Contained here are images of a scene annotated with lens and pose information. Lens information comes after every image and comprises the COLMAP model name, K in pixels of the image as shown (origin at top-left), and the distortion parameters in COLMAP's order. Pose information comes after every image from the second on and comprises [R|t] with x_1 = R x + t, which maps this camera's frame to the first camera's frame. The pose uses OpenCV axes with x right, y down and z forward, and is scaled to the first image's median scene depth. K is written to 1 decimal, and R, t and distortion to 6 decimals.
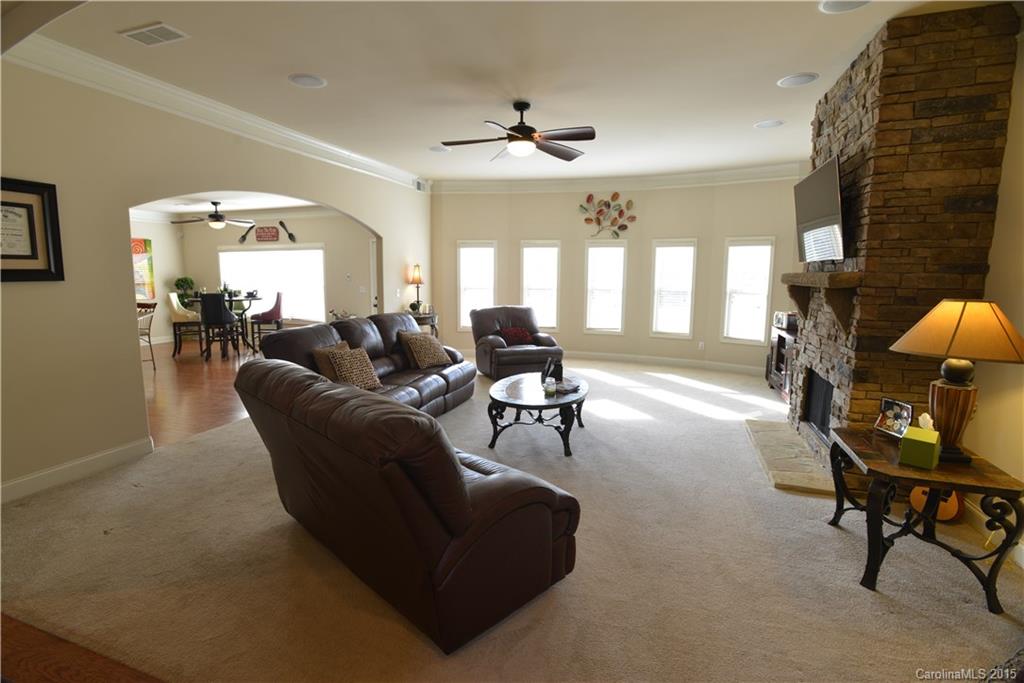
lens RADIAL K [[494.0, 0, 500.0], [0, 494.0, 341.0], [0, 0, 1]] dist [-0.078090, 0.033607]
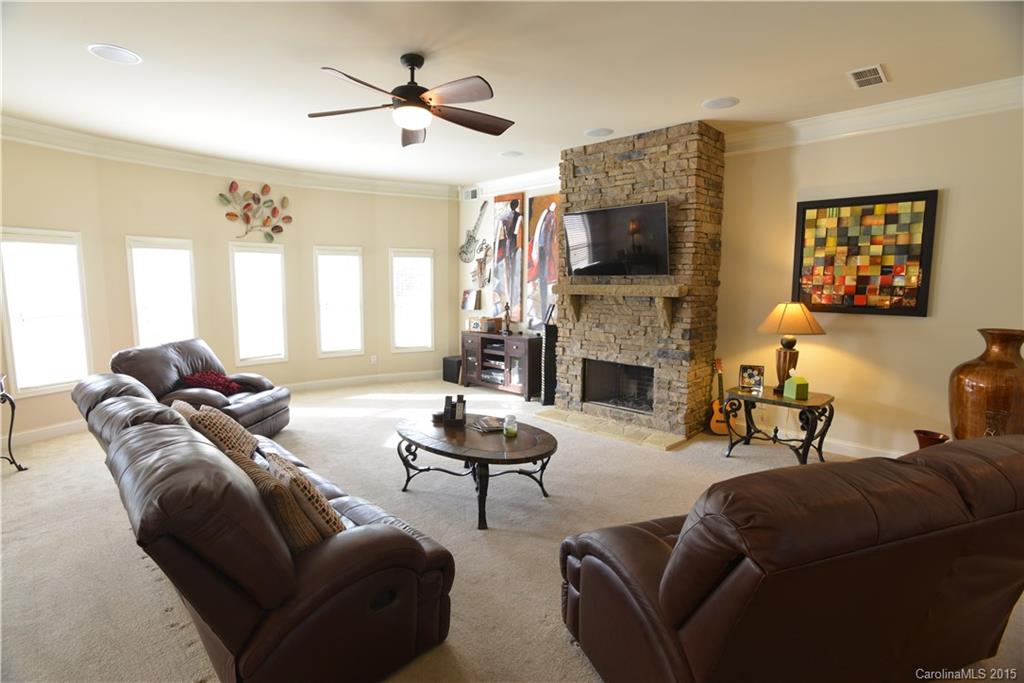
lens RADIAL K [[494.0, 0, 500.0], [0, 494.0, 341.0], [0, 0, 1]] dist [-0.078090, 0.033607]
pose [[0.448157, -0.105270, 0.887735, -0.279727], [0.119941, 0.991144, 0.056983, -0.043266], [-0.885872, 0.080939, 0.456814, 0.280379]]
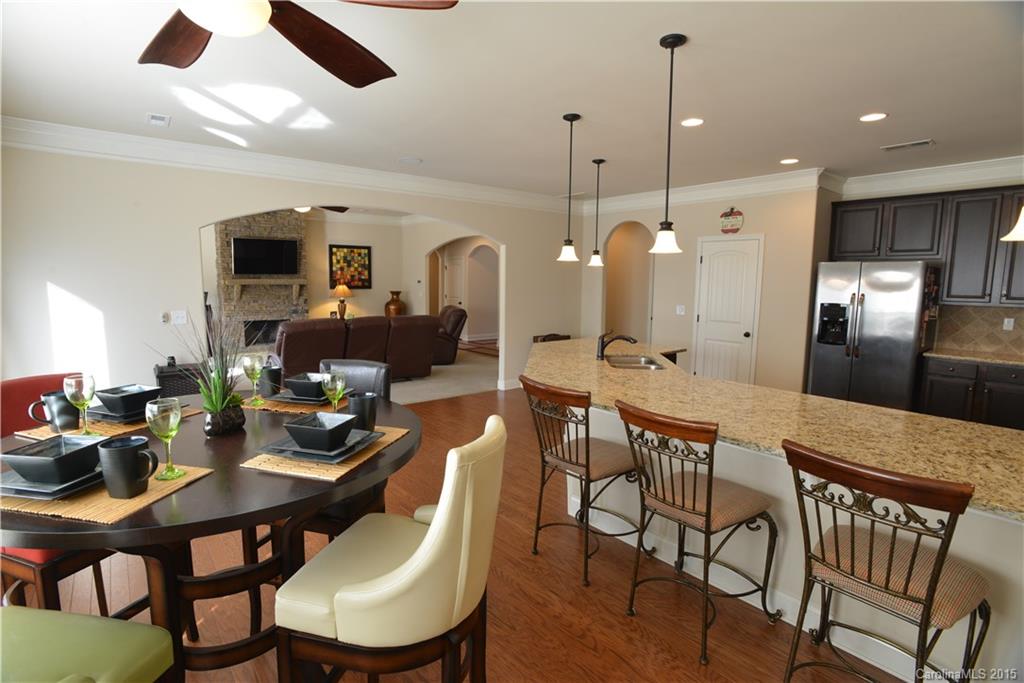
lens RADIAL K [[494.0, 0, 500.0], [0, 494.0, 341.0], [0, 0, 1]] dist [-0.078090, 0.033607]
pose [[-0.838599, -0.082027, 0.538538, -0.765864], [0.060175, 0.968599, 0.241236, -0.163501], [-0.541415, 0.234707, -0.807330, 1.096540]]
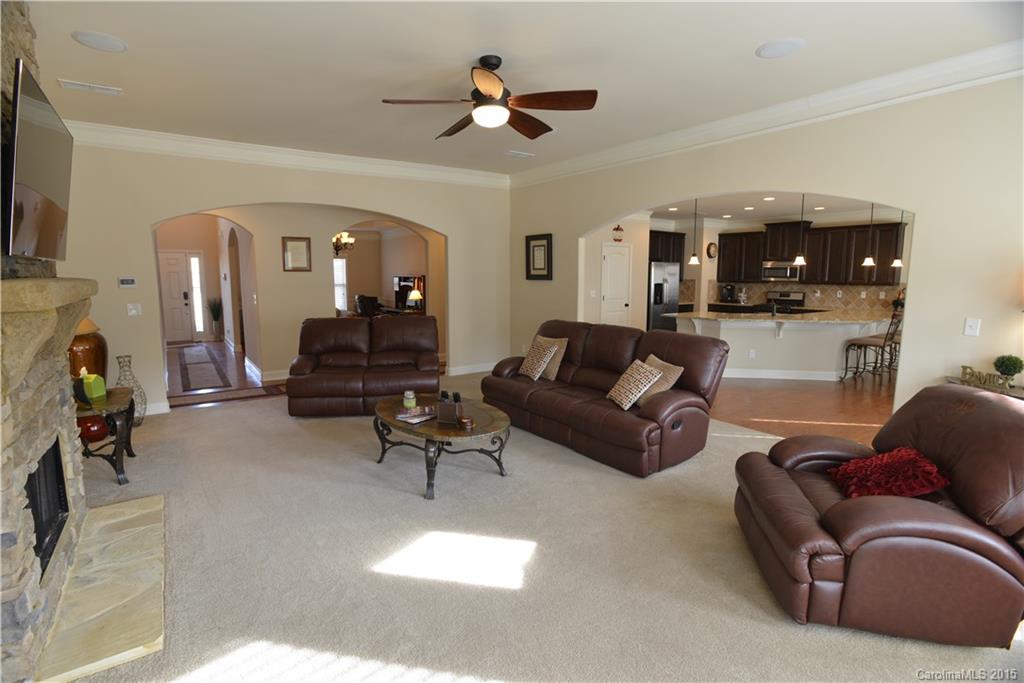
lens RADIAL K [[494.0, 0, 500.0], [0, 494.0, 341.0], [0, 0, 1]] dist [-0.078090, 0.033607]
pose [[-0.591306, 0.104697, -0.799622, 0.350403], [-0.111414, 0.971423, 0.209580, -0.112600], [0.798714, 0.213015, -0.562743, 0.785728]]
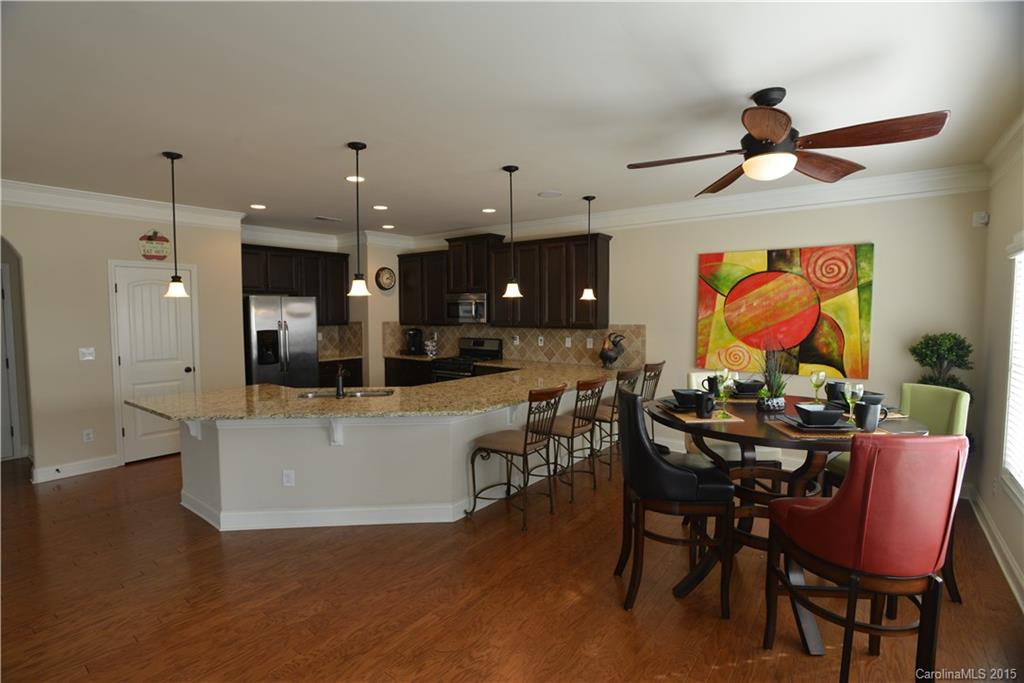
lens RADIAL K [[494.0, 0, 500.0], [0, 494.0, 341.0], [0, 0, 1]] dist [-0.078090, 0.033607]
pose [[-0.324699, 0.052753, -0.944345, -0.241551], [-0.128219, 0.986771, 0.099209, -0.141446], [0.937086, 0.153296, -0.313639, 0.943094]]
